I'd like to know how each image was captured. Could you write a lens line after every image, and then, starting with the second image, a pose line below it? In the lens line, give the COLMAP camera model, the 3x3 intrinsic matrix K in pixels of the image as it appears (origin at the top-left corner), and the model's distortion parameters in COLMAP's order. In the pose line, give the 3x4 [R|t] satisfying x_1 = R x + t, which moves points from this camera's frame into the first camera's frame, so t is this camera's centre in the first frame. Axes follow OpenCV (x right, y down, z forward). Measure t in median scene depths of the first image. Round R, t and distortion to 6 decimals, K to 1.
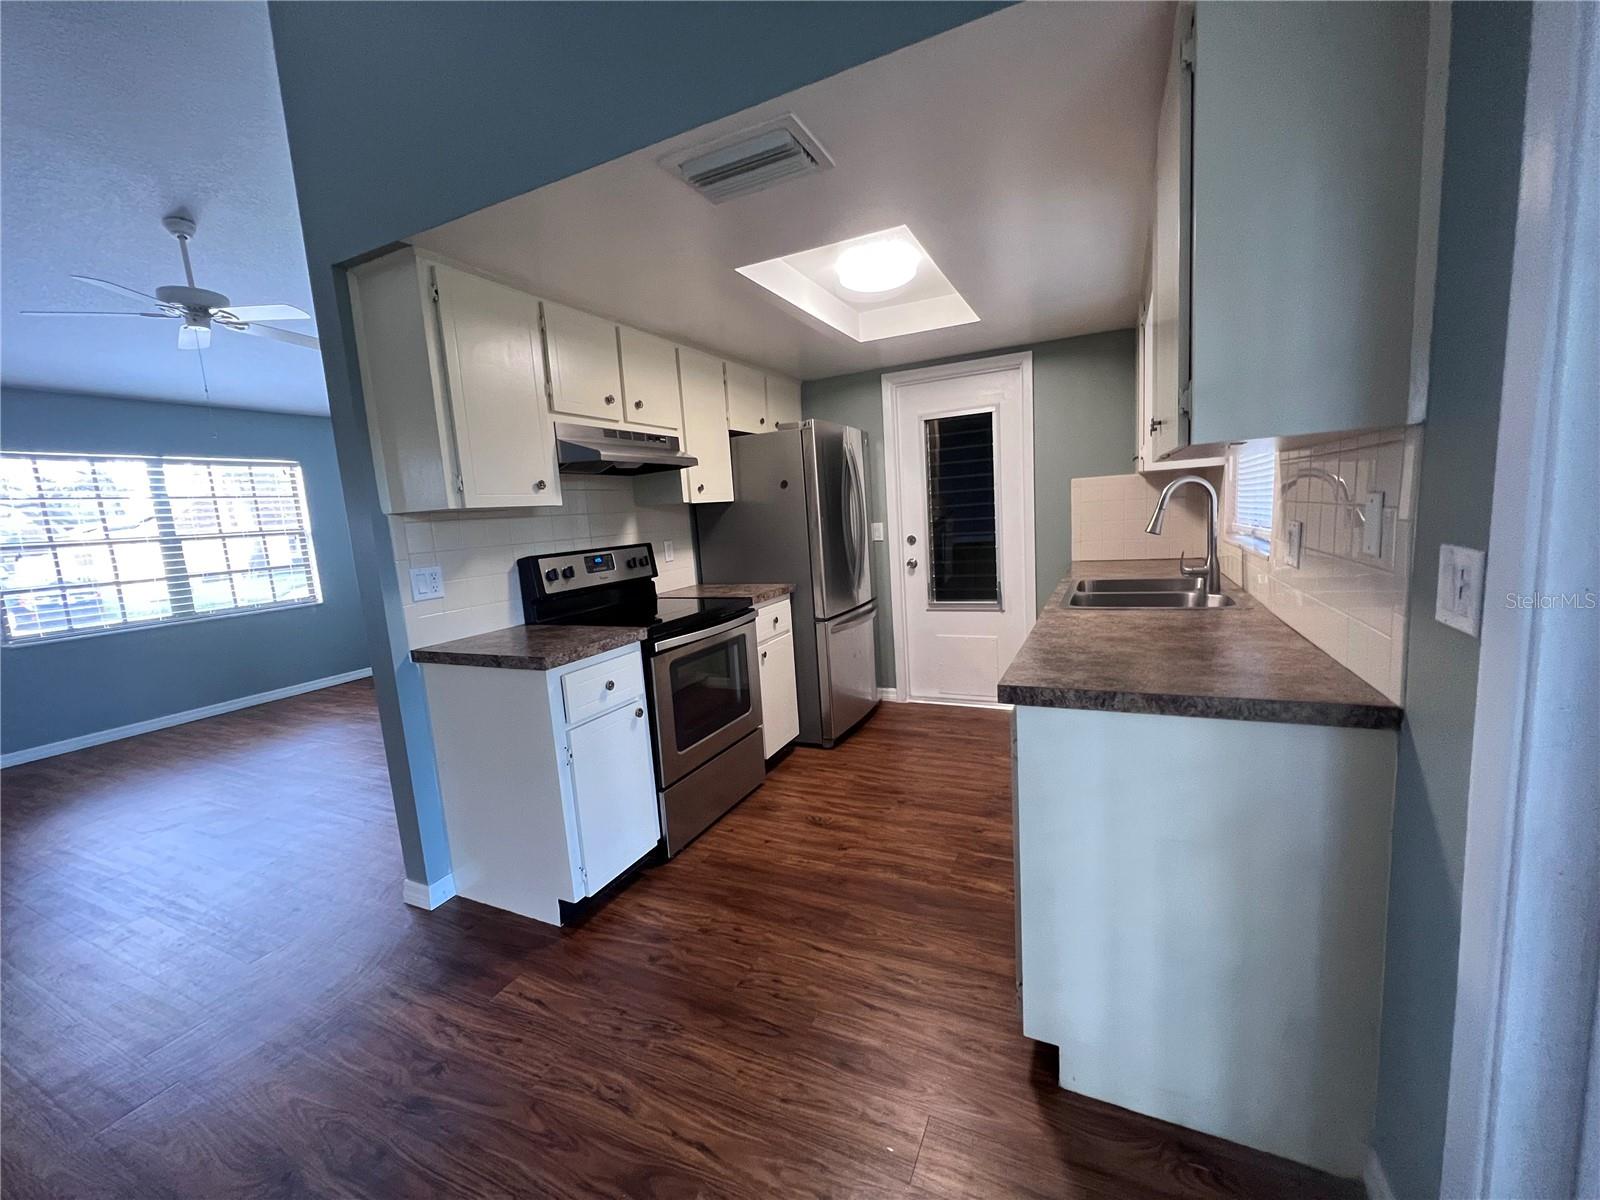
lens RADIAL K [[641.9, 0, 798.5], [0, 641.9, 597.0], [0, 0, 1]] dist [-0.001234, 0.001087]
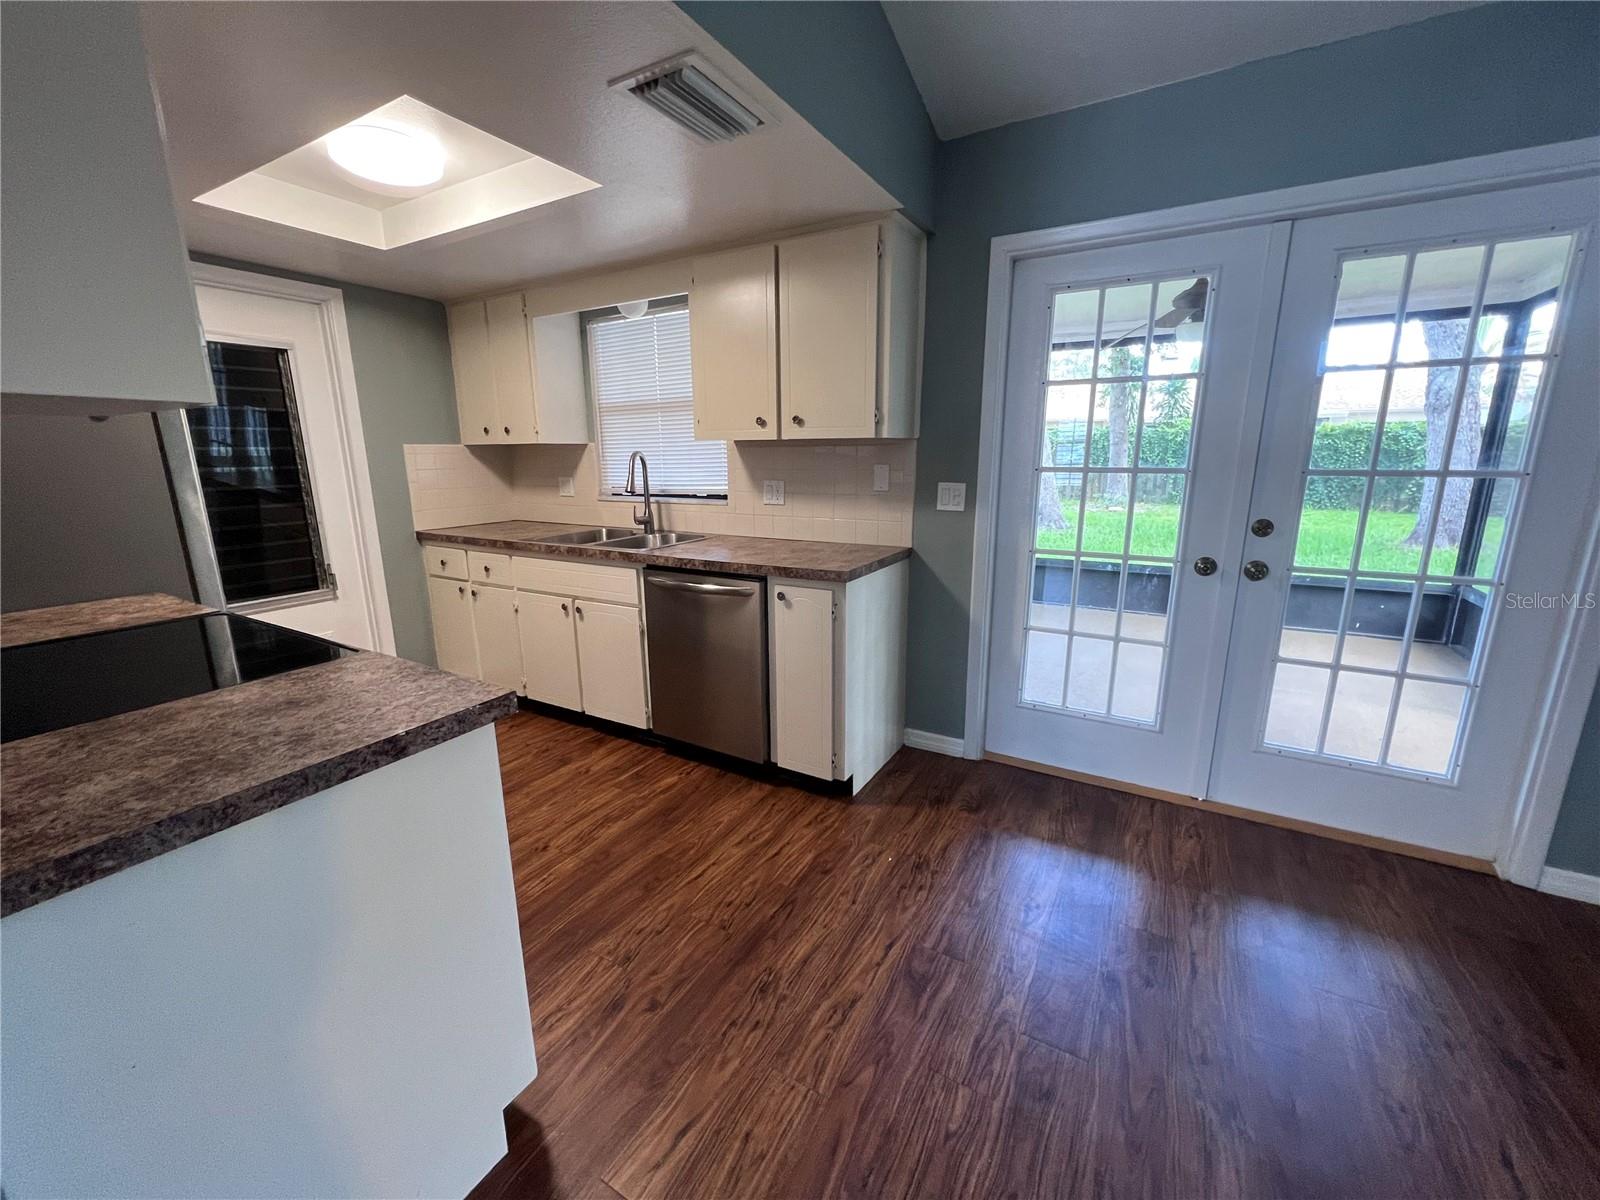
lens RADIAL K [[641.9, 0, 799.2], [0, 641.9, 597.0], [0, 0, 1]] dist [-0.001234, 0.001087]
pose [[0.074502, -0.155315, 0.985052, -0.767164], [0.135912, 0.980161, 0.144265, -0.031421], [-0.987916, 0.123133, 0.094133, 0.554745]]
